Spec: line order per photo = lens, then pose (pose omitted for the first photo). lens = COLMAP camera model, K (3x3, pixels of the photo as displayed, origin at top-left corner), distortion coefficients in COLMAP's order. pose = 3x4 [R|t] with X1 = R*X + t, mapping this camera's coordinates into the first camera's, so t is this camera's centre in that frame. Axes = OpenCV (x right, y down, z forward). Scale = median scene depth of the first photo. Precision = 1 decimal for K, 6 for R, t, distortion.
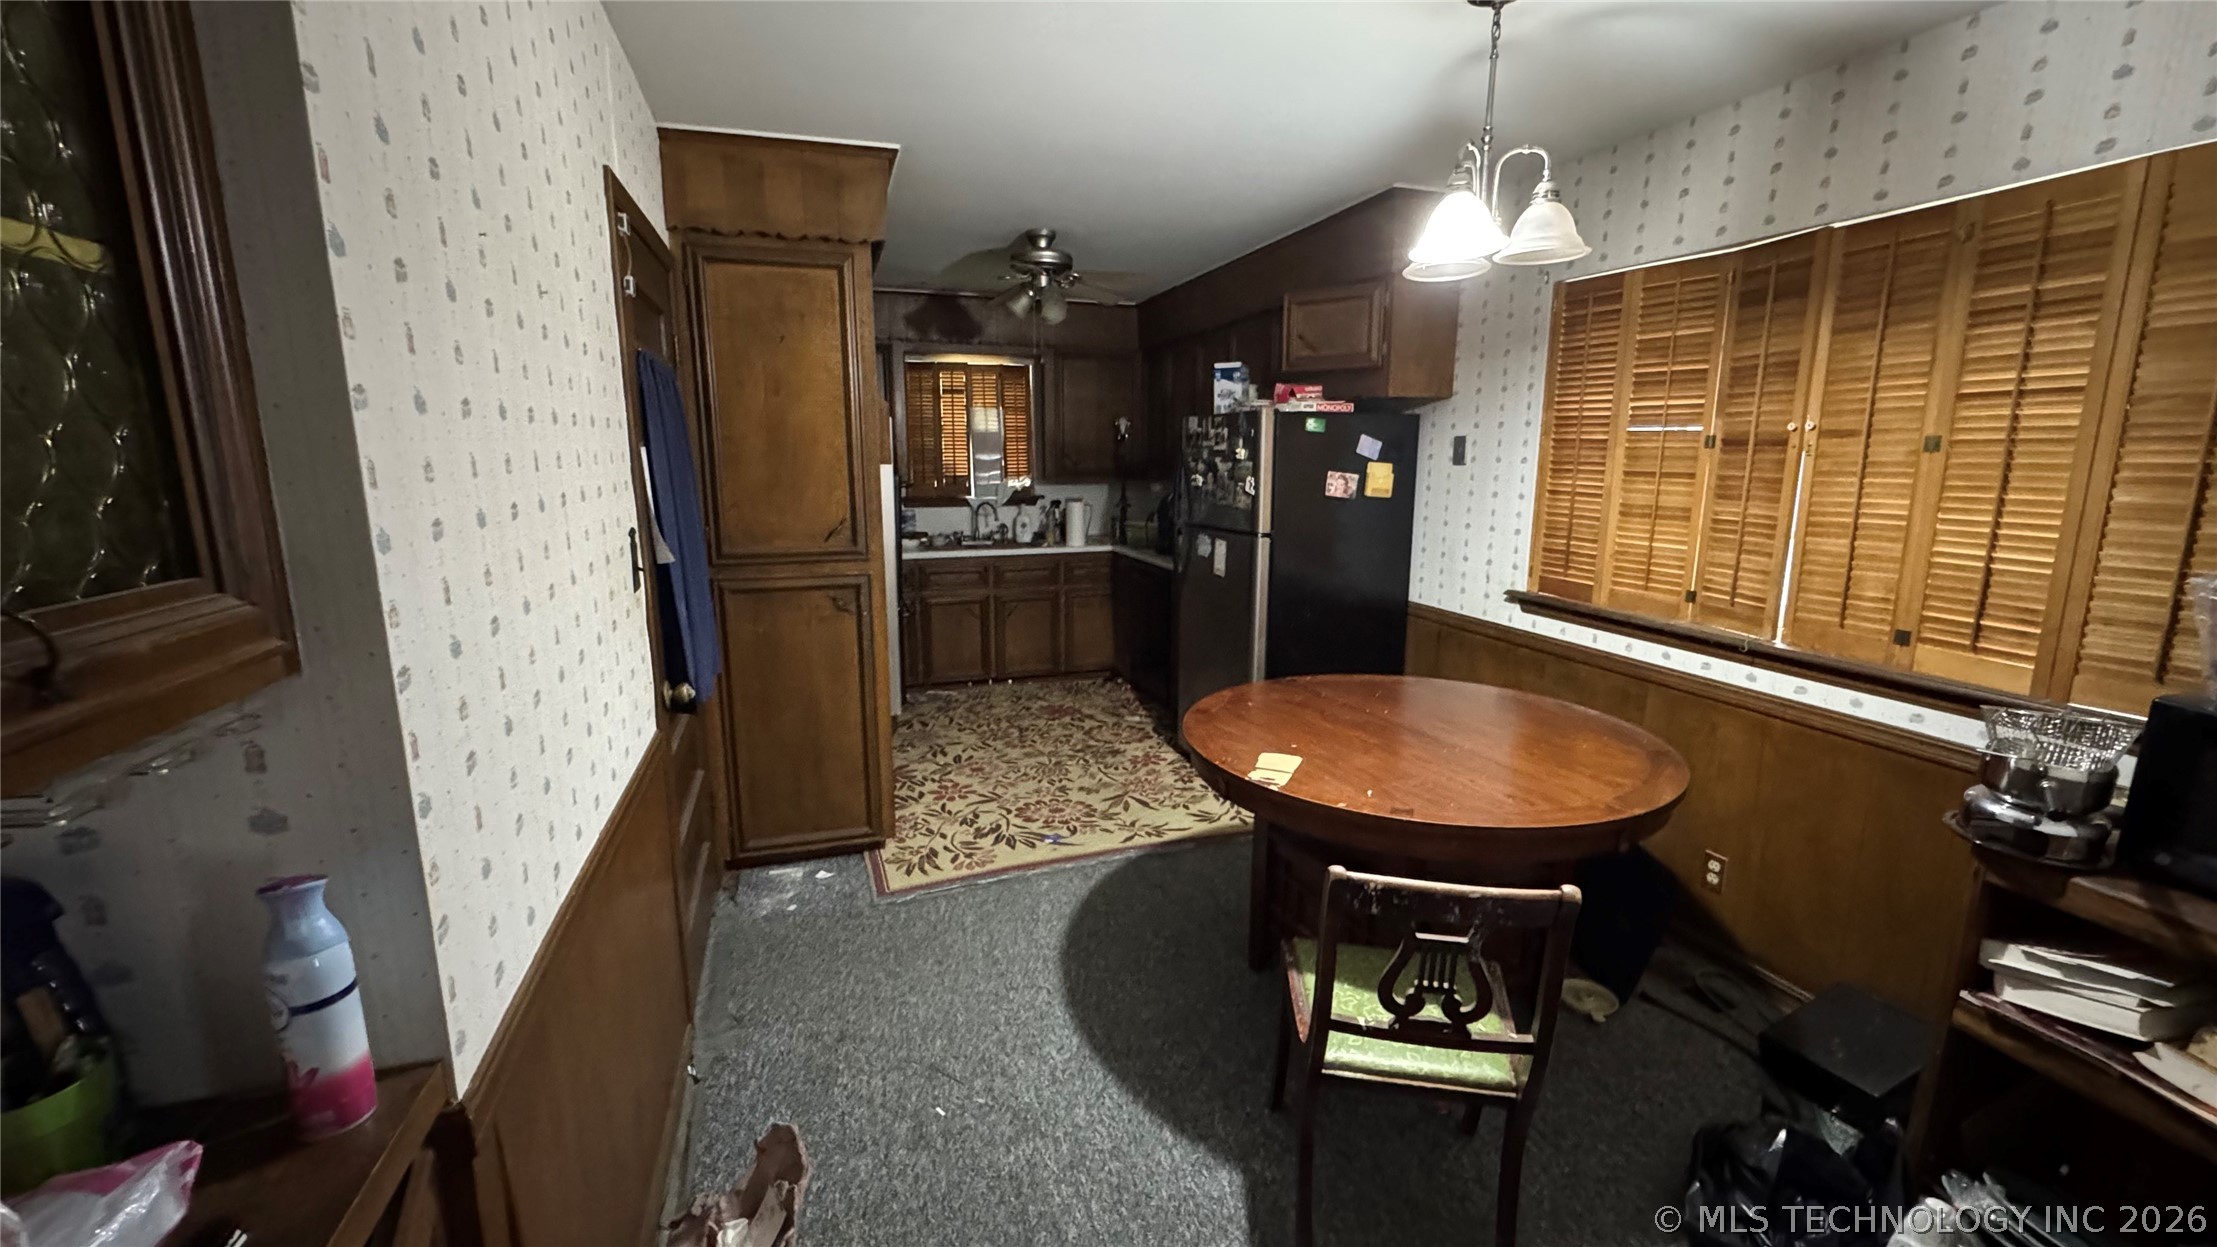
lens RADIAL K [[884.7, 0, 1112.7], [0, 884.7, 620.9], [0, 0, 1]] dist [-0.003685, 0.000363]
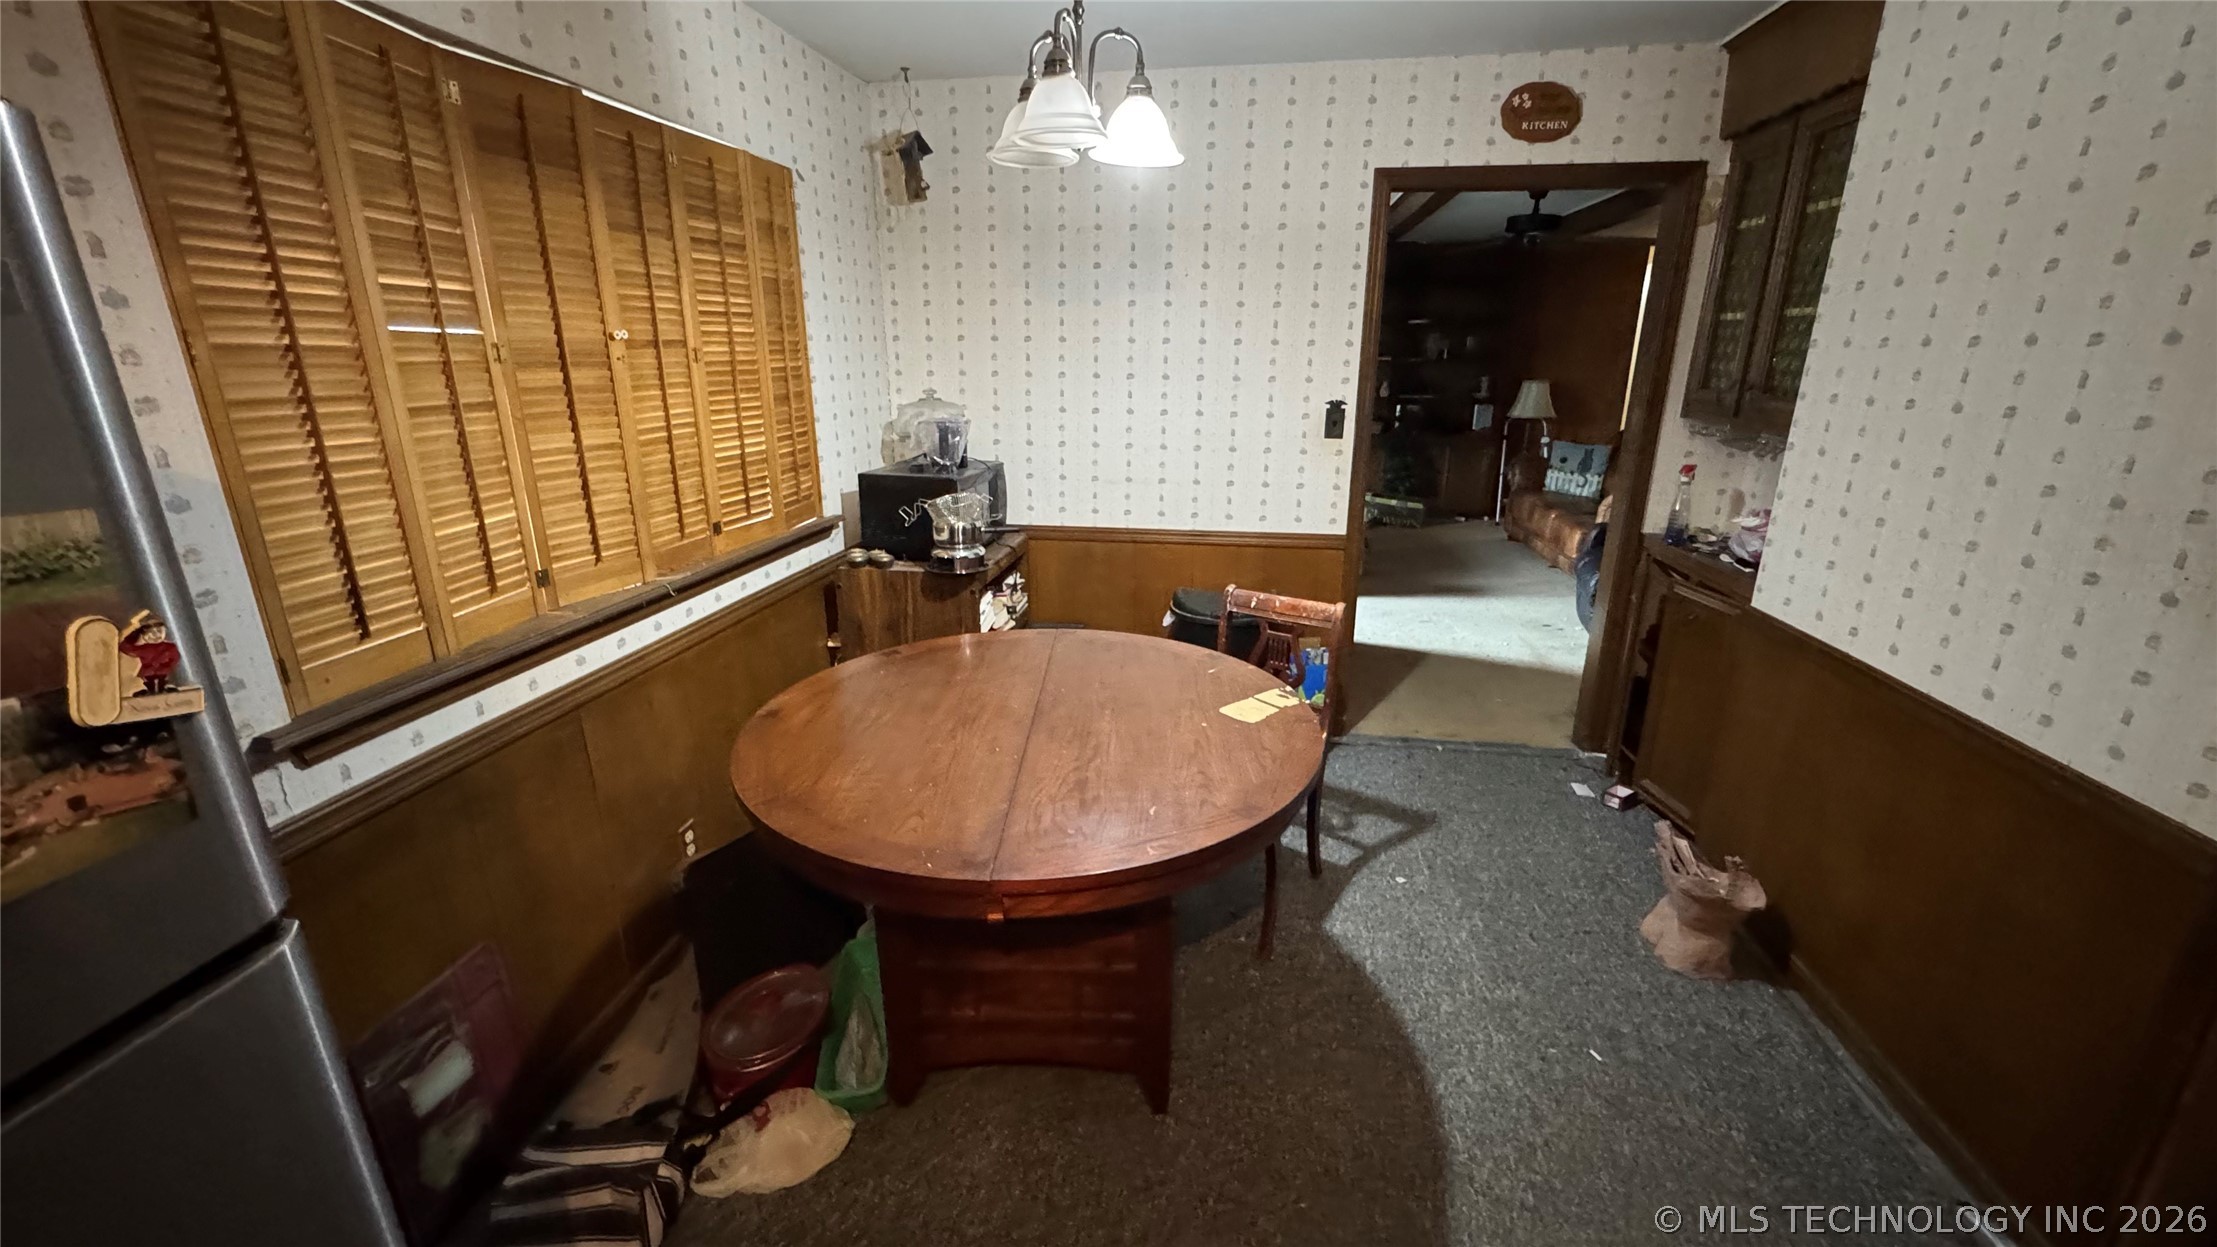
lens RADIAL K [[884.7, 0, 1110.8], [0, 884.7, 619.7], [0, 0, 1]] dist [-0.003685, 0.000363]
pose [[-0.890840, -0.135629, 0.433599, -0.030249], [0.084741, 0.888044, 0.451882, -0.148355], [-0.446343, 0.439299, -0.779612, 0.727657]]
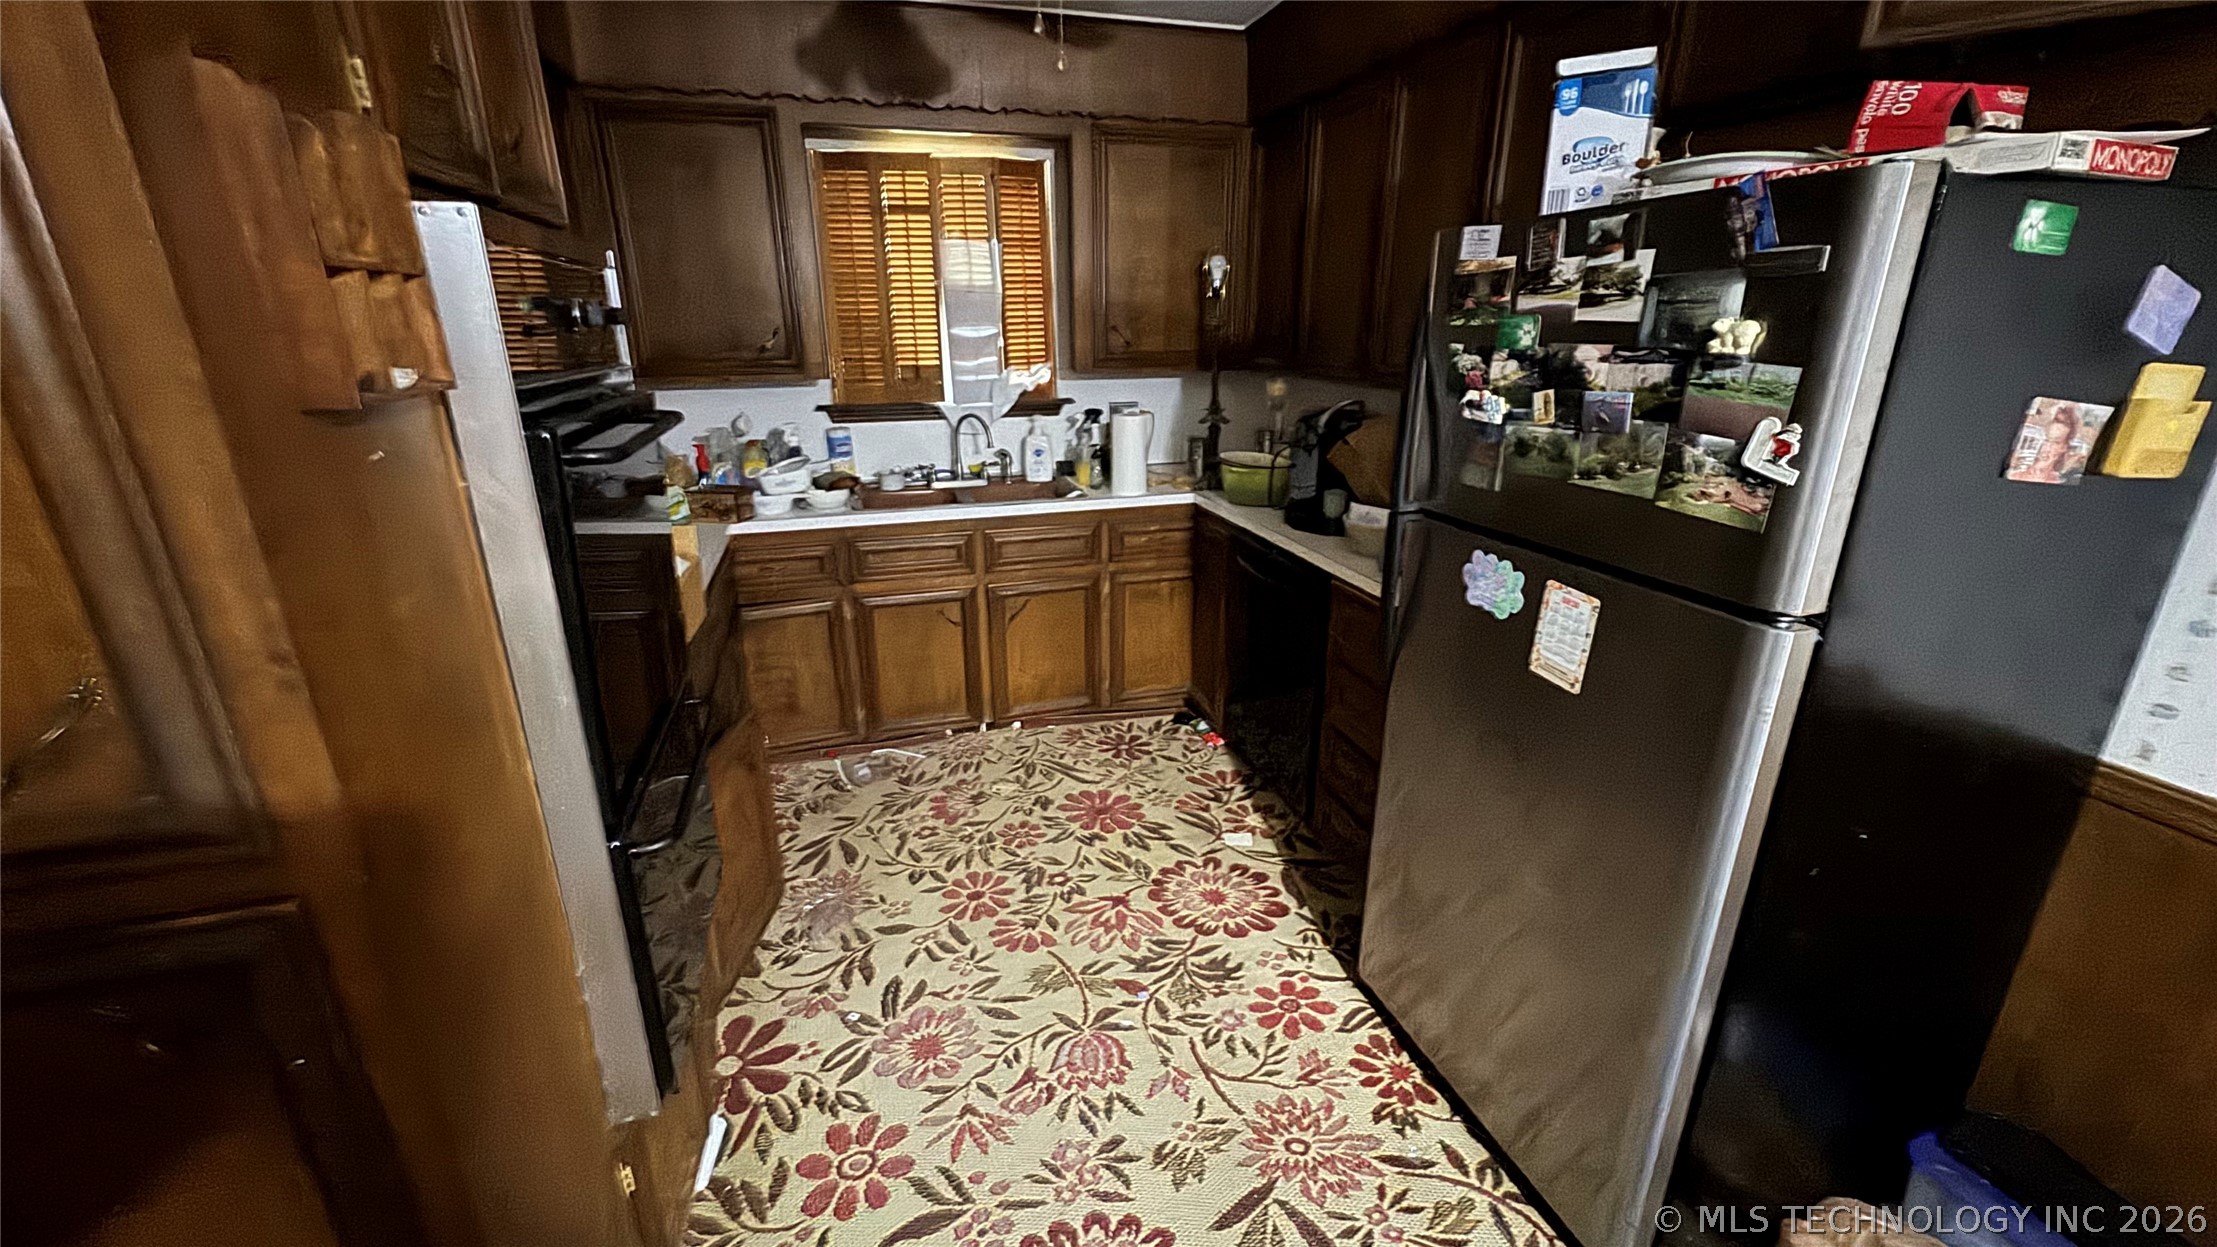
lens RADIAL K [[884.7, 0, 1103.5], [0, 884.7, 618.4], [0, 0, 1]] dist [-0.003685, 0.000363]
pose [[0.998824, 0.007058, -0.047965, -0.034528], [-0.000176, 0.989867, 0.141995, -0.098263], [0.048481, -0.141820, 0.988705, 0.488030]]
